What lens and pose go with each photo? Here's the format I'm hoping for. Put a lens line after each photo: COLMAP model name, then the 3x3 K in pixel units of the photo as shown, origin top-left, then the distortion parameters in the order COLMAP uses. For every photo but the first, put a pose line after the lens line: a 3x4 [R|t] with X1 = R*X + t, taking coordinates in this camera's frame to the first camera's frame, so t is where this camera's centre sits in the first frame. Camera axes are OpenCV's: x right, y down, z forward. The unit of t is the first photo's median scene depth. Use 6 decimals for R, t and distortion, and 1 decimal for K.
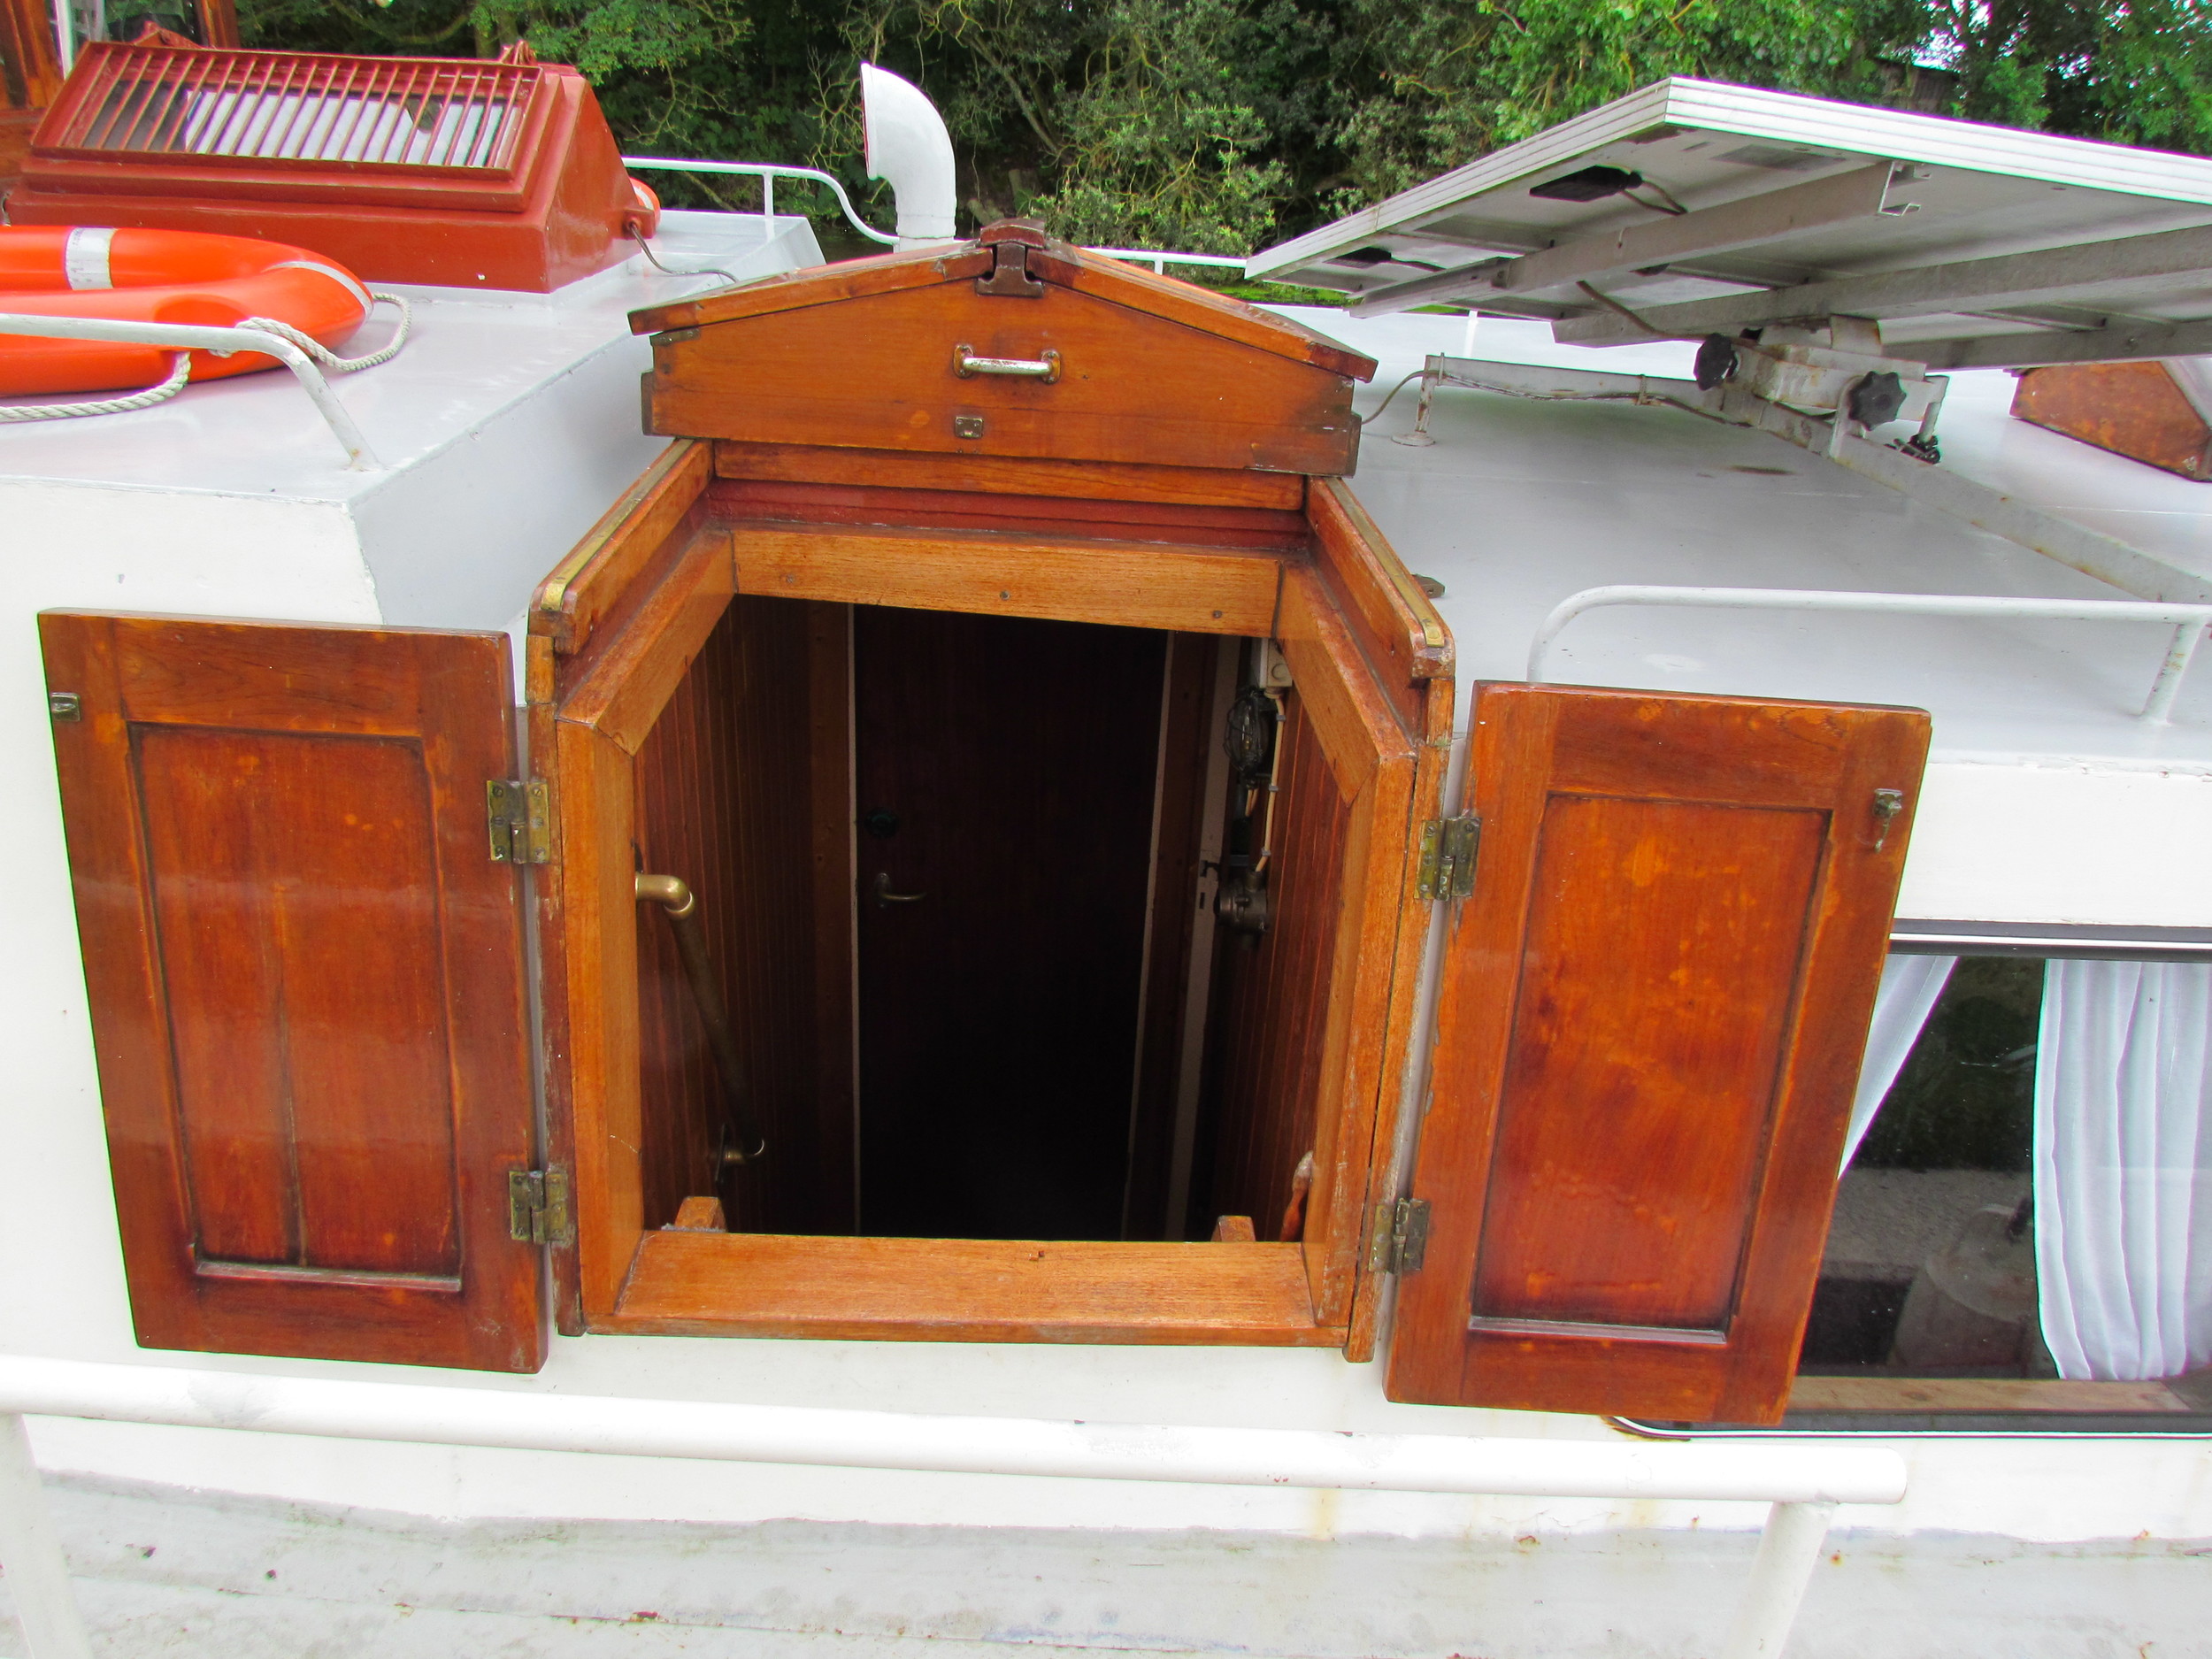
lens RADIAL K [[1590.2, 0, 1113.7], [0, 1590.2, 826.0], [0, 0, 1]] dist [-0.030499, 0.021283]
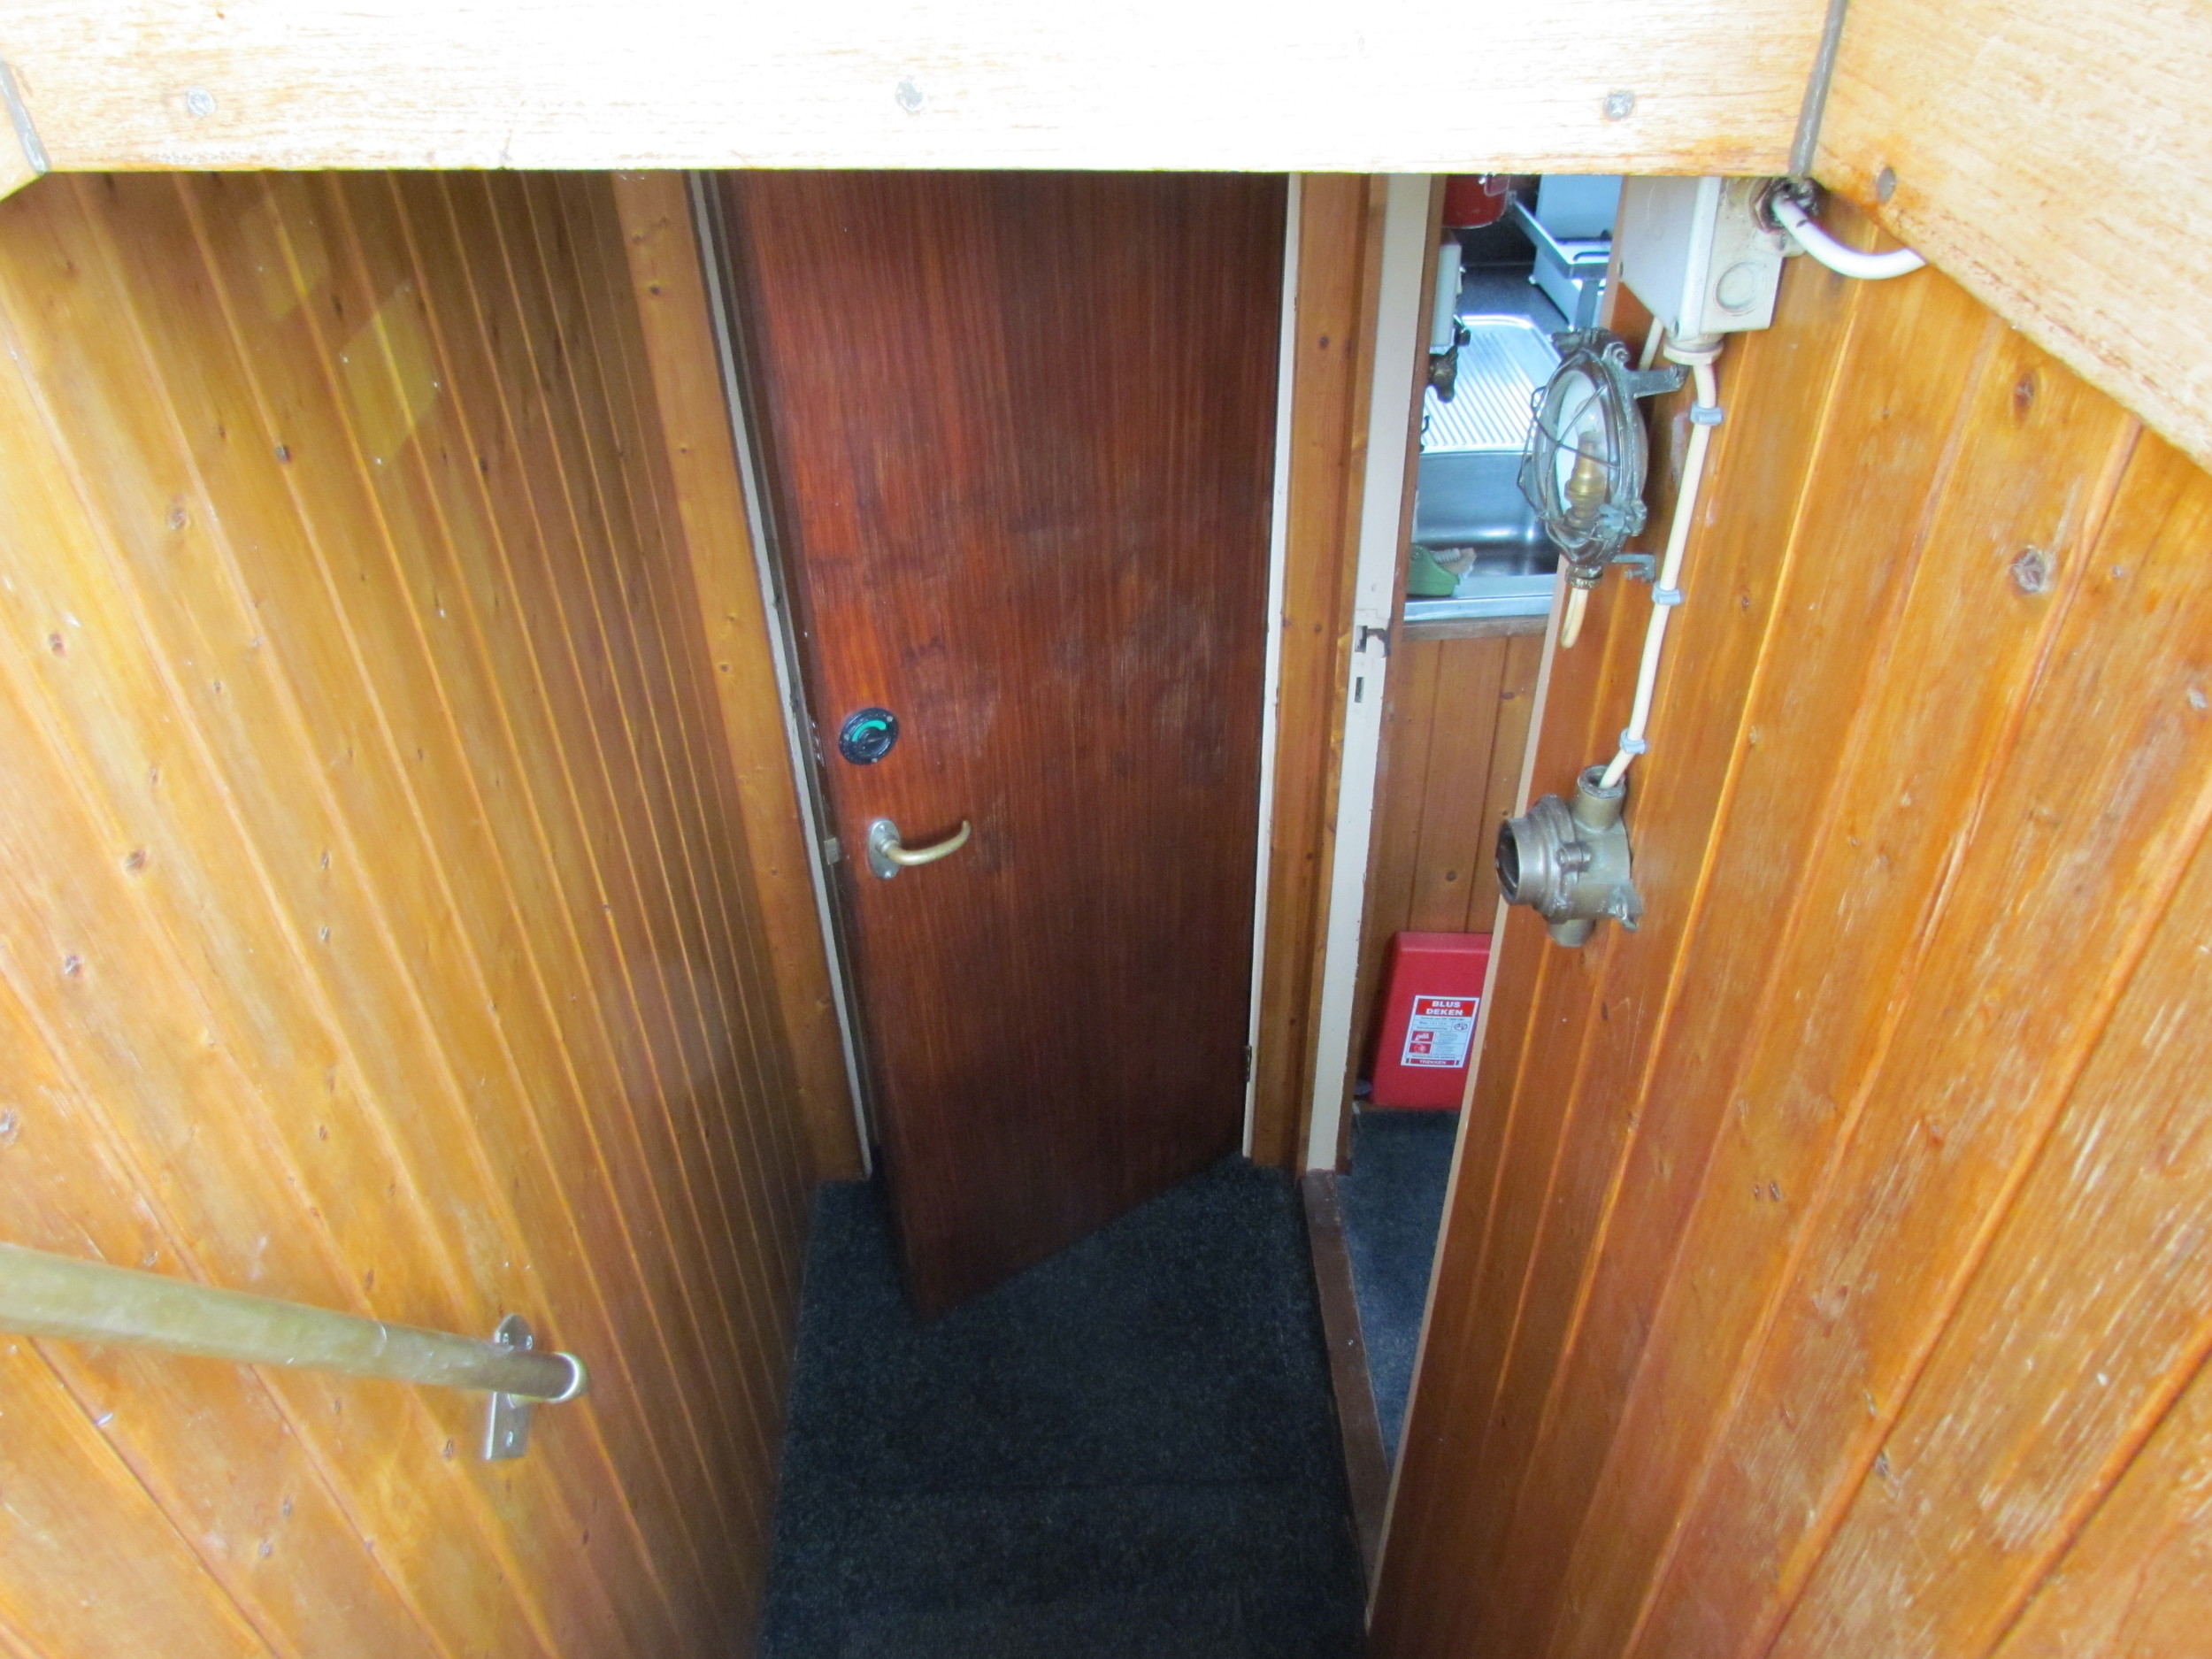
lens RADIAL K [[1590.2, 0, 1109.0], [0, 1590.2, 830.2], [0, 0, 1]] dist [-0.030499, 0.021283]
pose [[0.996768, -0.066704, -0.044769, -0.020362], [0.075082, 0.971730, 0.223839, -0.056326], [0.028573, -0.226477, 0.973597, 0.513657]]
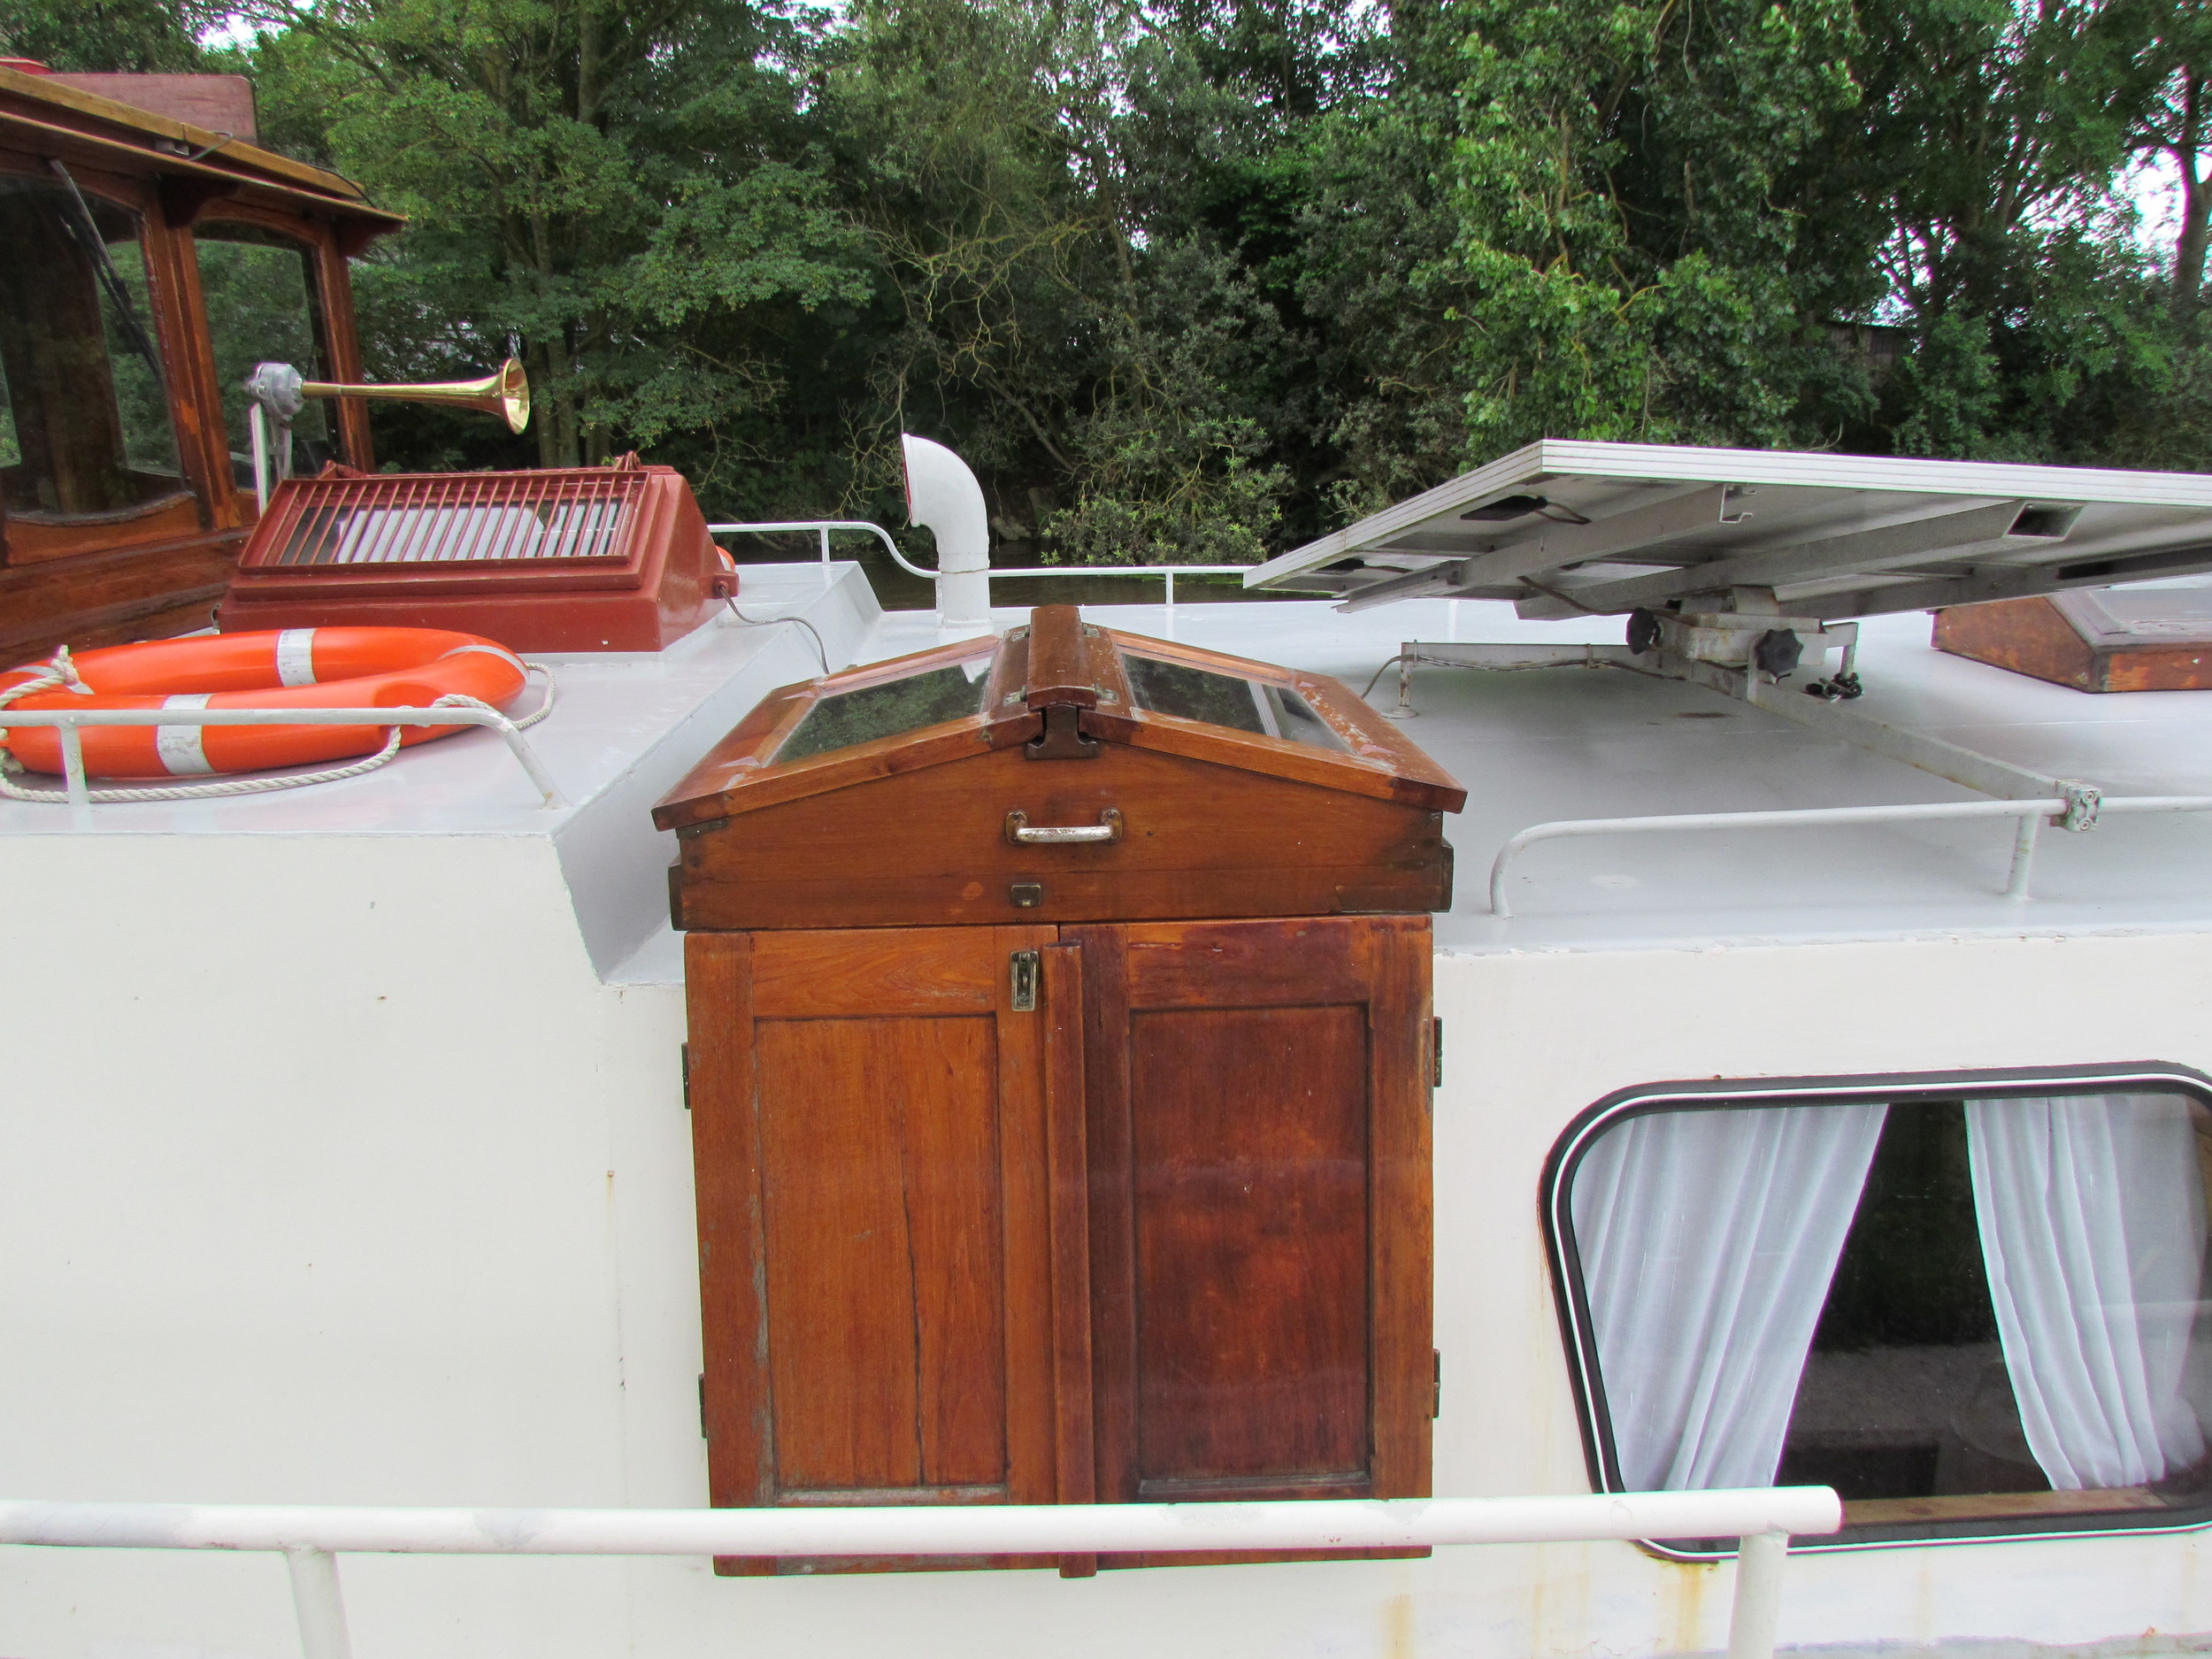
lens RADIAL K [[1590.2, 0, 1113.7], [0, 1590.2, 801.4], [0, 0, 1]] dist [-0.030499, 0.021283]
pose [[0.996766, -0.076921, -0.023234, 0.001933], [0.071096, 0.979000, -0.191059, 0.025702], [0.037443, 0.188790, 0.981303, -0.133607]]
